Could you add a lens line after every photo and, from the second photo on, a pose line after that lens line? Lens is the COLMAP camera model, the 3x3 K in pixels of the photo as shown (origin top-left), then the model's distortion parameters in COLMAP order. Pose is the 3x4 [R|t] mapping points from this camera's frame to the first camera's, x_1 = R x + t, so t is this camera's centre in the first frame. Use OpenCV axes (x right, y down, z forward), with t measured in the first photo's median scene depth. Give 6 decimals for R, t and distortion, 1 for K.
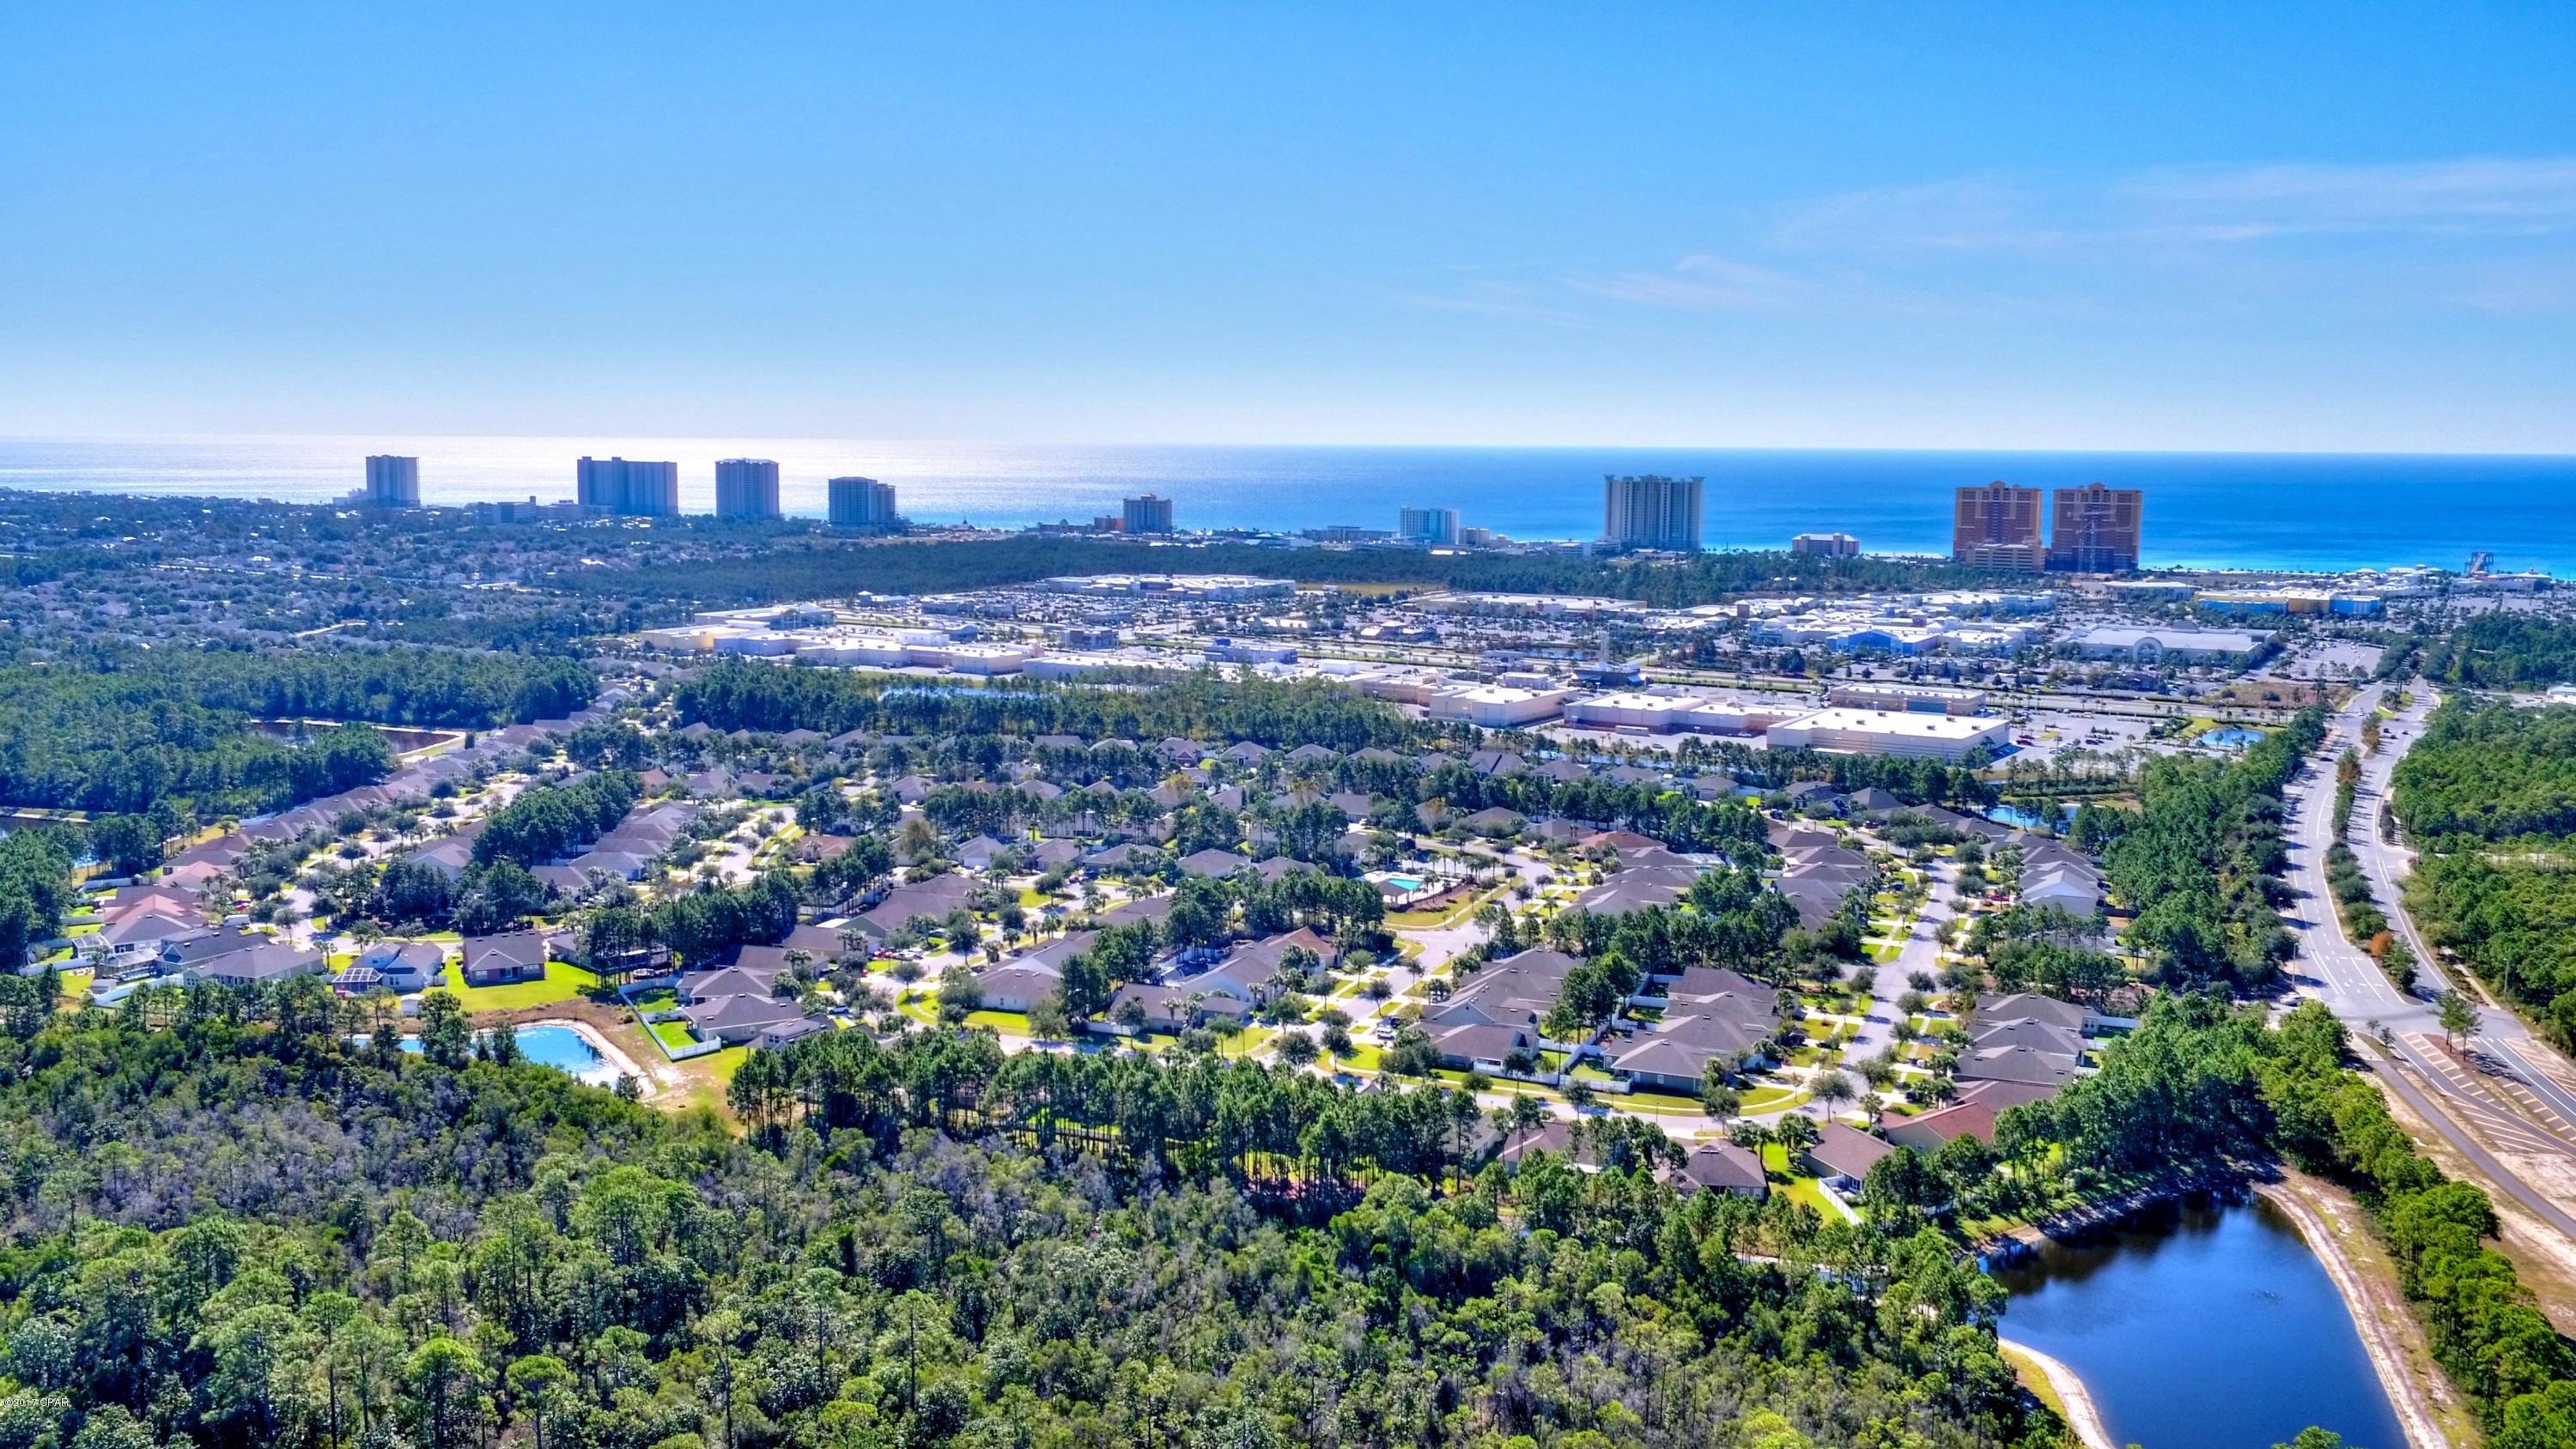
lens RADIAL K [[2286.6, 0, 1286.1], [0, 2286.6, 731.3], [0, 0, 1]] dist [0.019101, -0.018814]
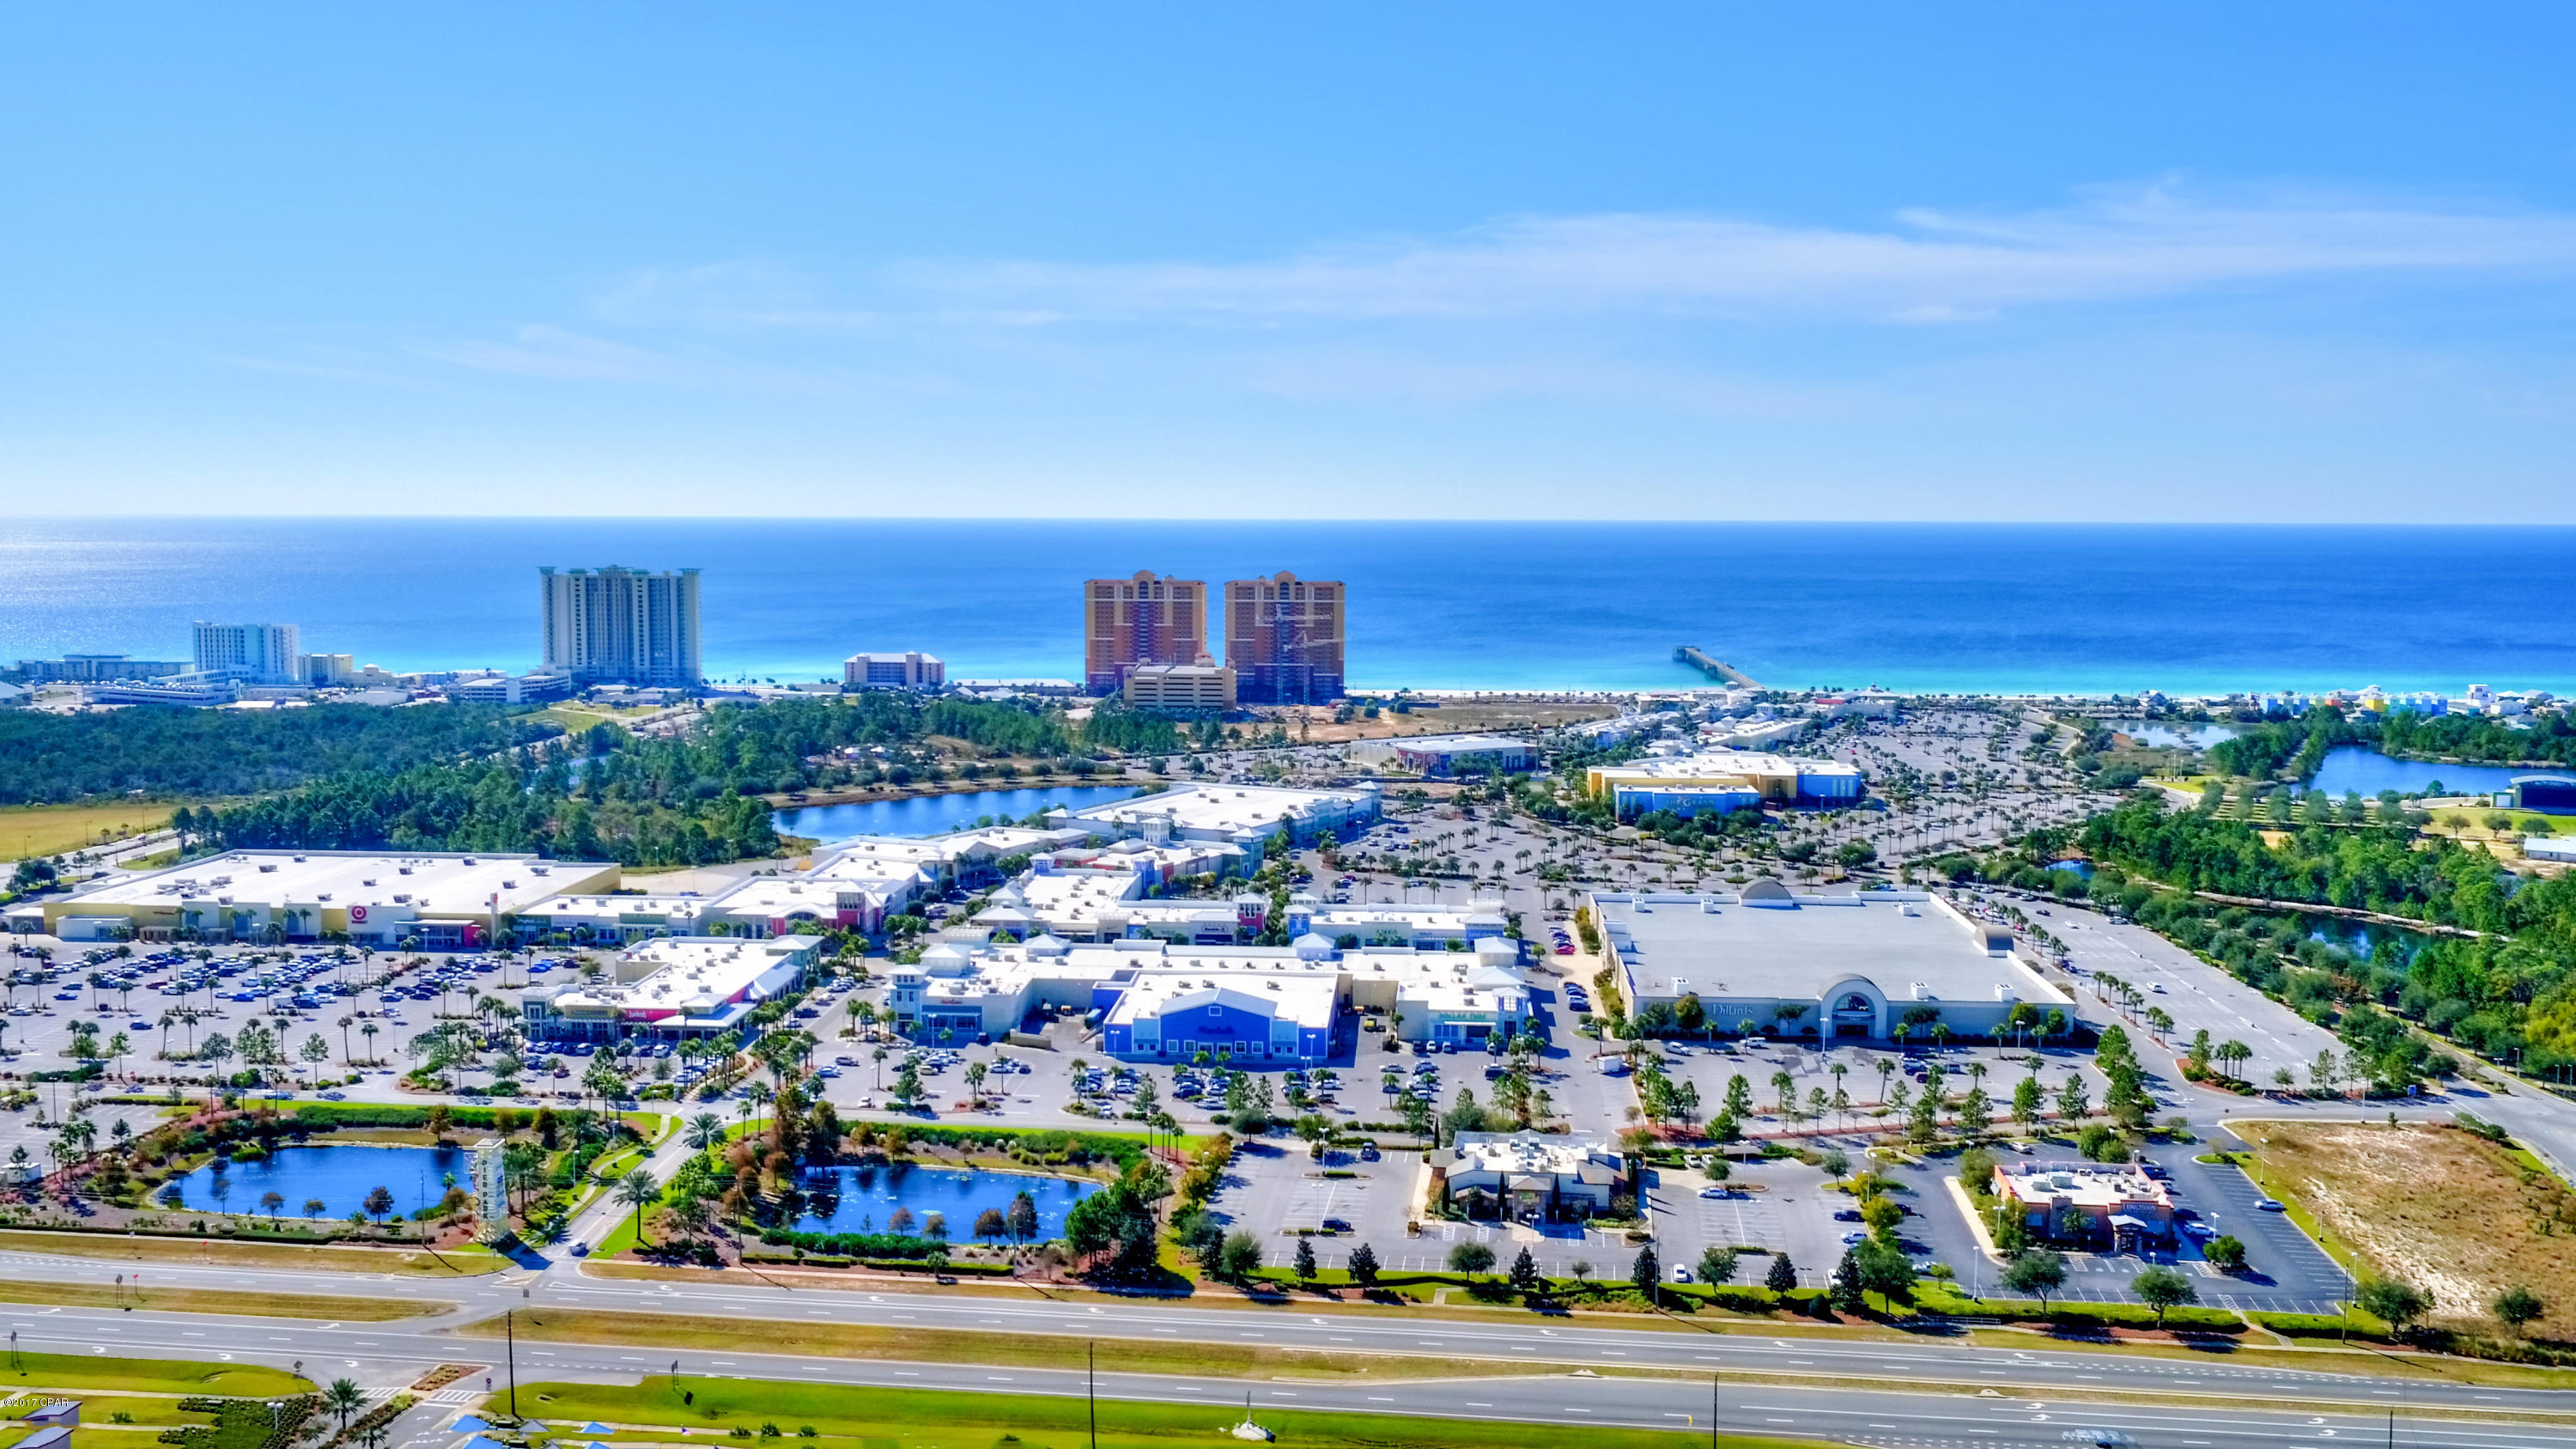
lens RADIAL K [[2287.2, 0, 1295.8], [0, 2287.2, 542.9], [0, 0, 1]] dist [0.019101, -0.018814]
pose [[0.901928, -0.010760, 0.431753, 0.074034], [0.058966, 0.993396, -0.098423, -0.060686], [-0.427843, 0.114229, 0.896606, 0.470743]]
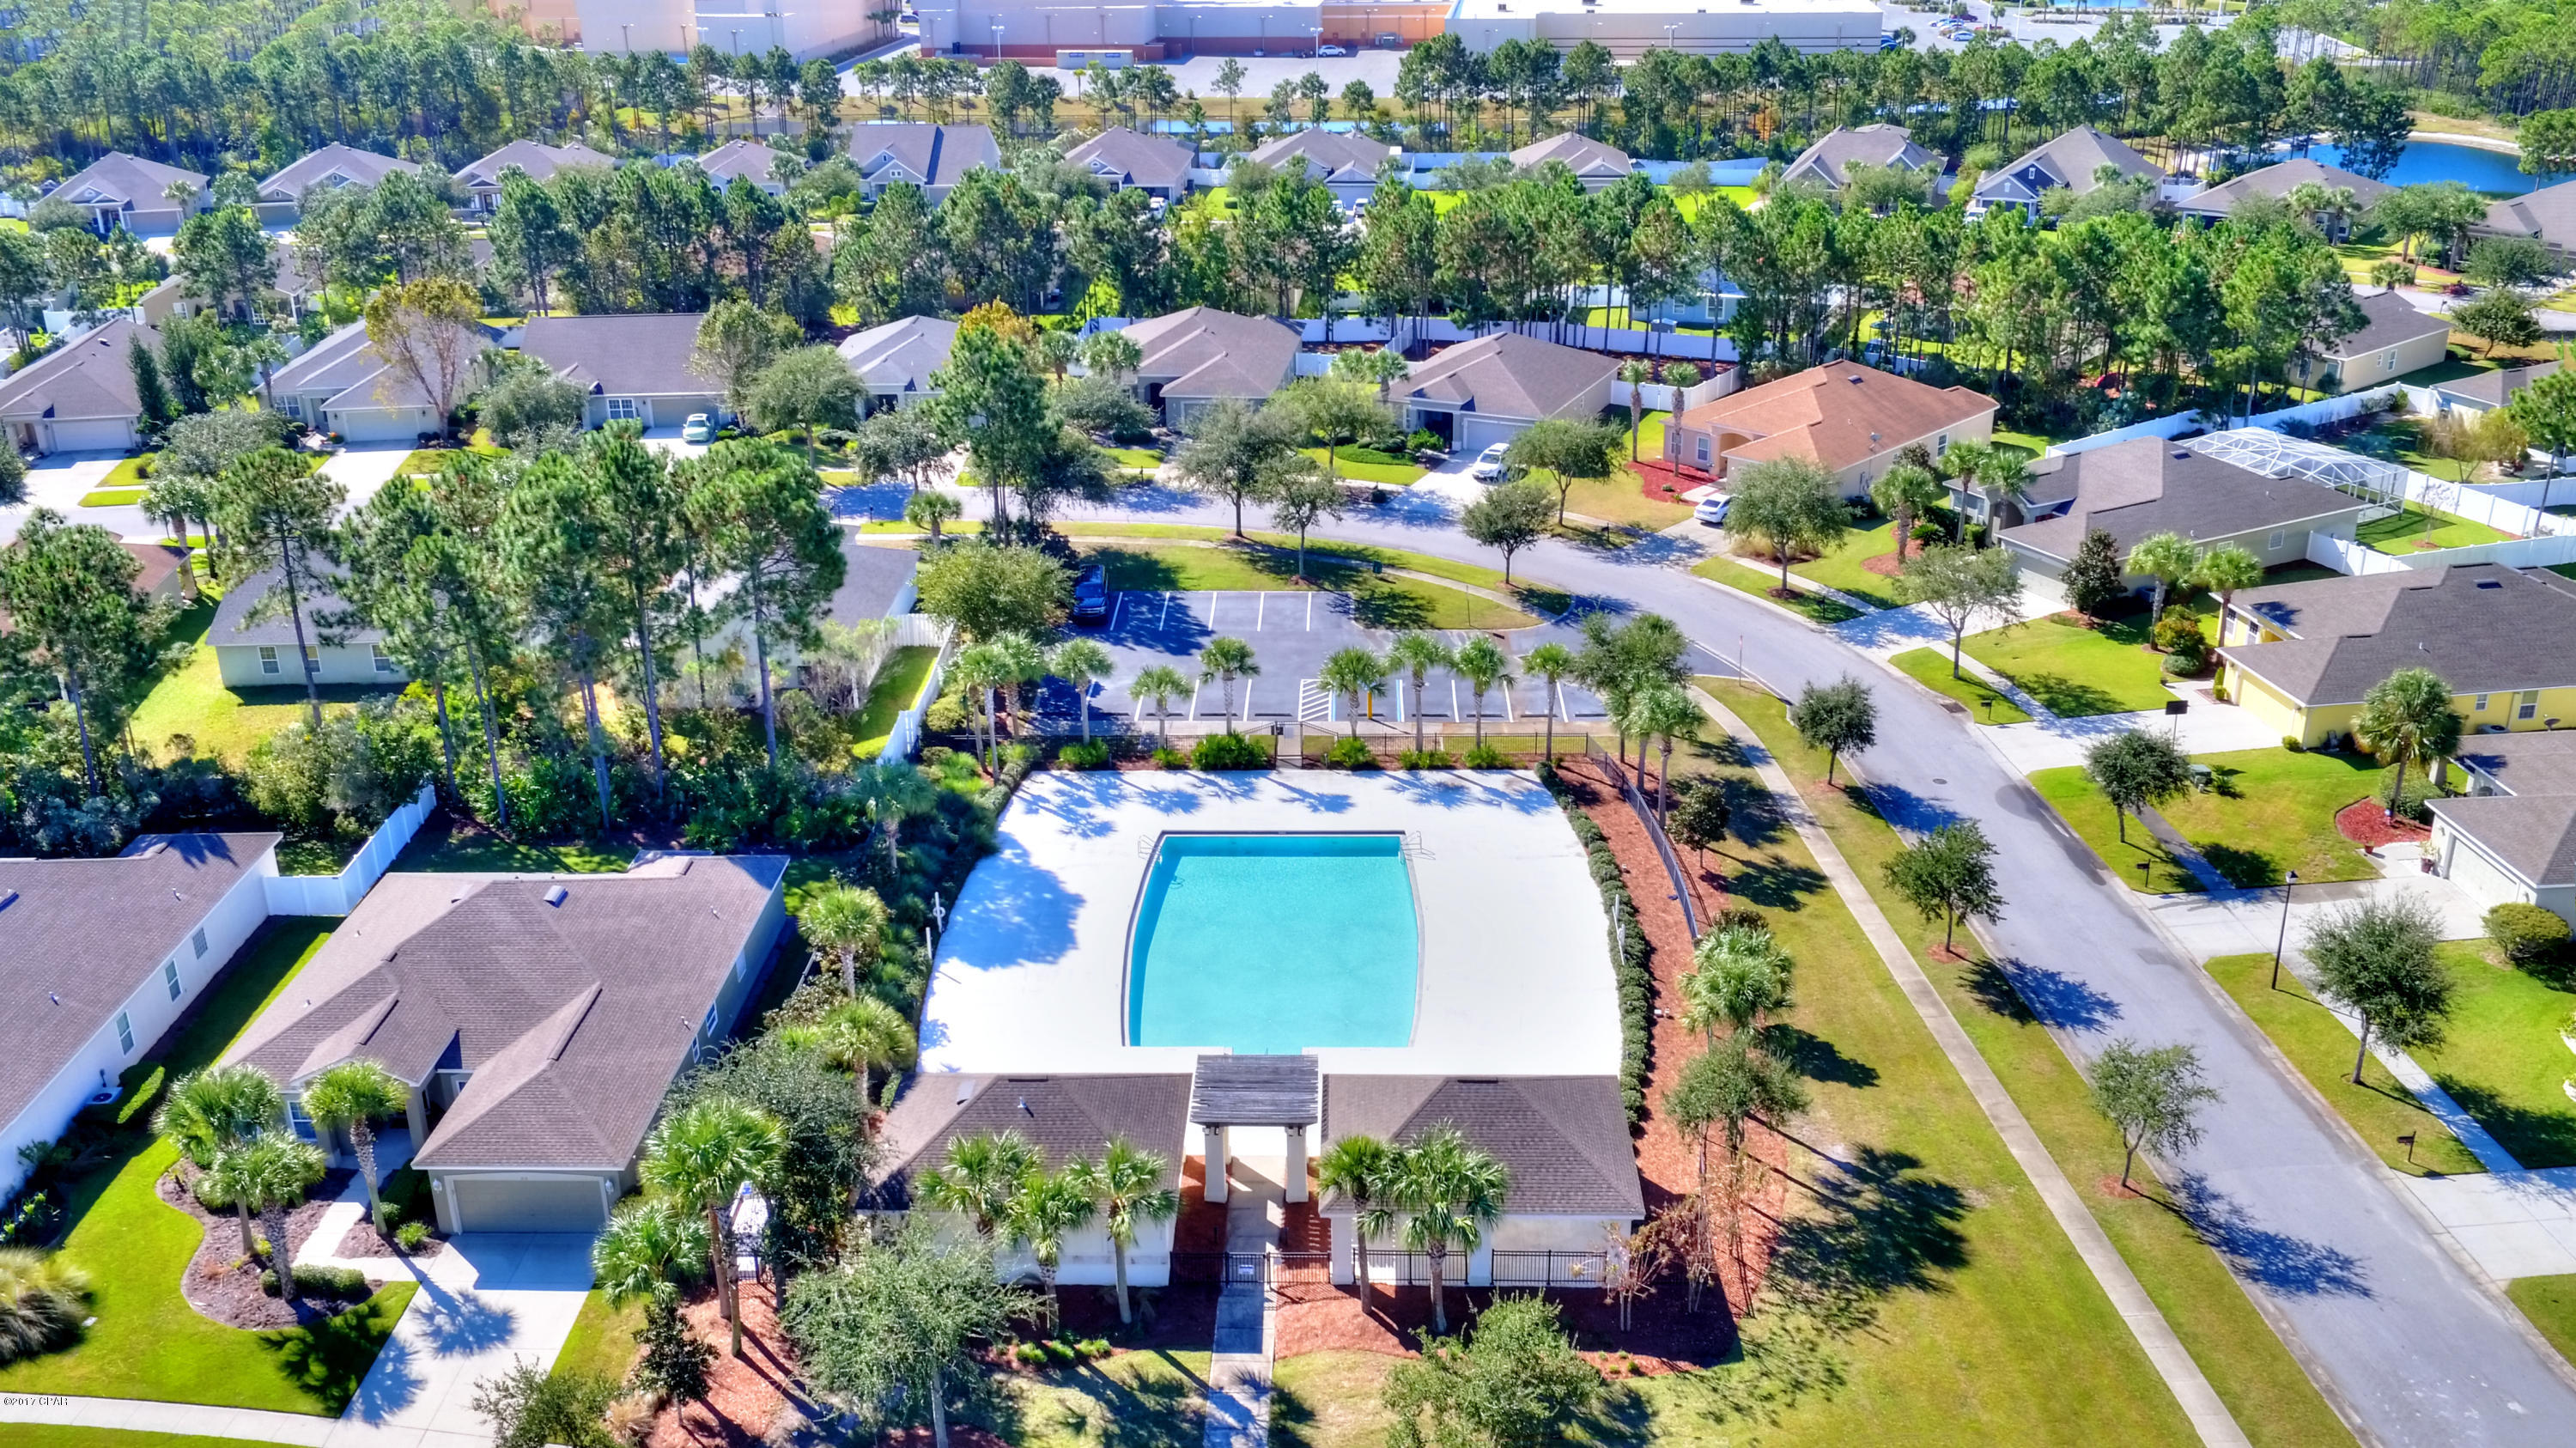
lens RADIAL K [[2287.1, 0, 1266.6], [0, 2287.1, 727.5], [0, 0, 1]] dist [0.019101, -0.018814]
pose [[0.905278, -0.181441, 0.384123, -0.004694], [0.077776, 0.959707, 0.270023, 0.003509], [-0.417639, -0.214571, 0.882914, 0.305948]]
